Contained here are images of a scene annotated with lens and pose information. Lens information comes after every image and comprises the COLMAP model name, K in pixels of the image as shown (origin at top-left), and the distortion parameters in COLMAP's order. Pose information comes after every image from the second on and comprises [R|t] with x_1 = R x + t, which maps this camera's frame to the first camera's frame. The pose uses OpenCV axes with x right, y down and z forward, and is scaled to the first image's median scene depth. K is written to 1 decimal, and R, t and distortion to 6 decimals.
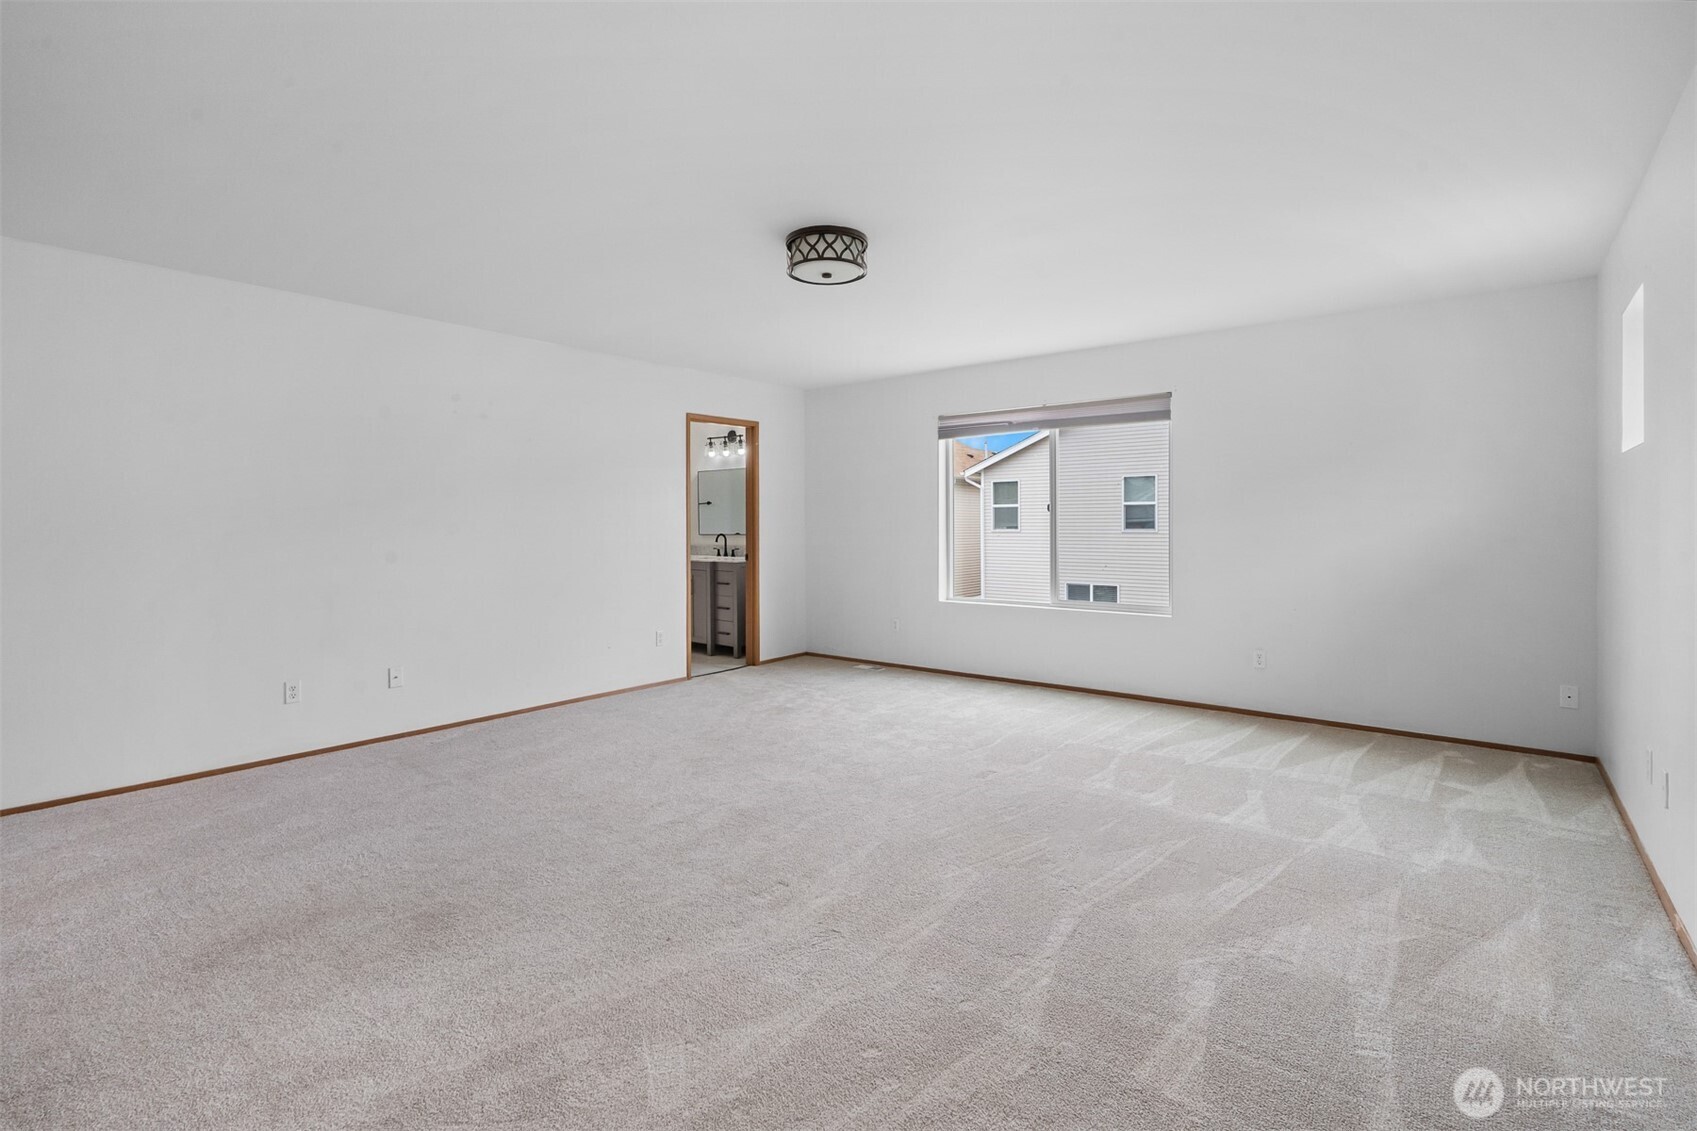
lens RADIAL K [[787.0, 0, 829.8], [0, 787.0, 544.3], [0, 0, 1]] dist [-0.005432, 0.000651]
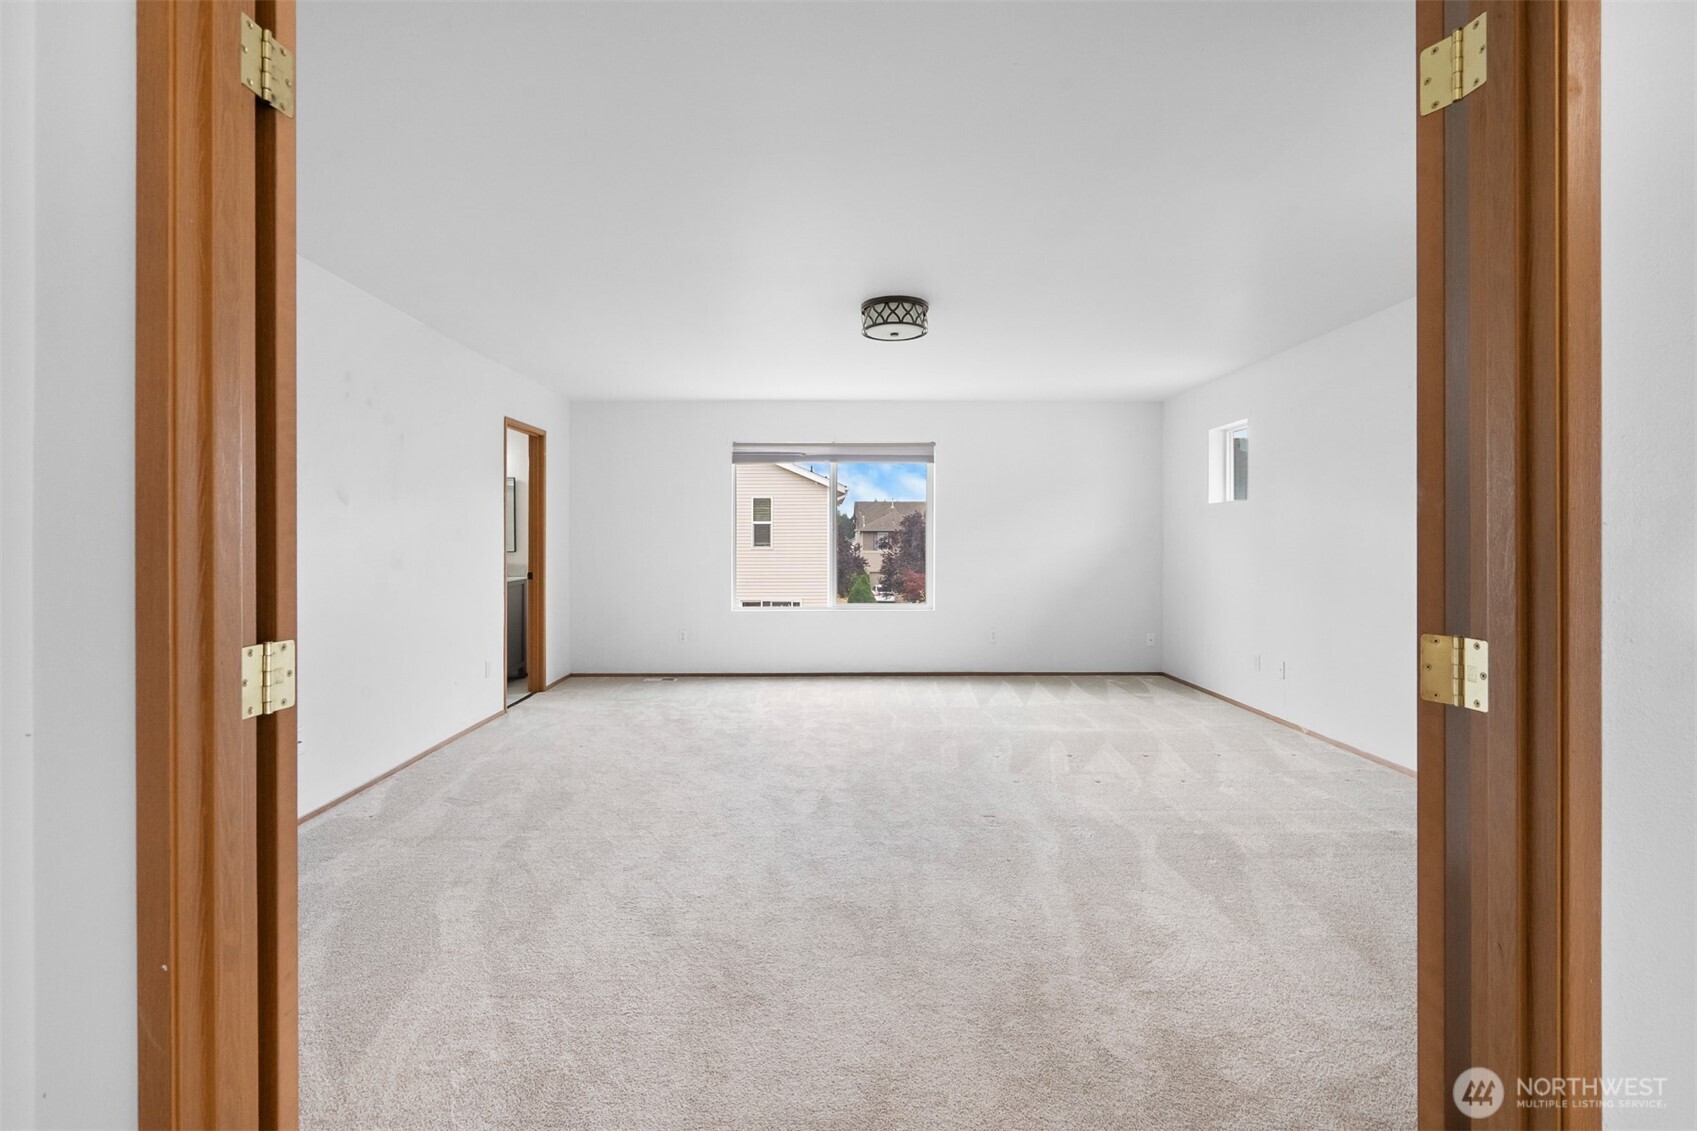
lens RADIAL K [[779.1, 0, 848.2], [0, 779.1, 528.5], [0, 0, 1]] dist [0.001730, 0.000334]
pose [[0.771294, 0.010154, 0.636398, -0.497967], [0.015667, 0.999267, -0.034932, -0.001279], [-0.636286, 0.036913, 0.770570, 0.063595]]
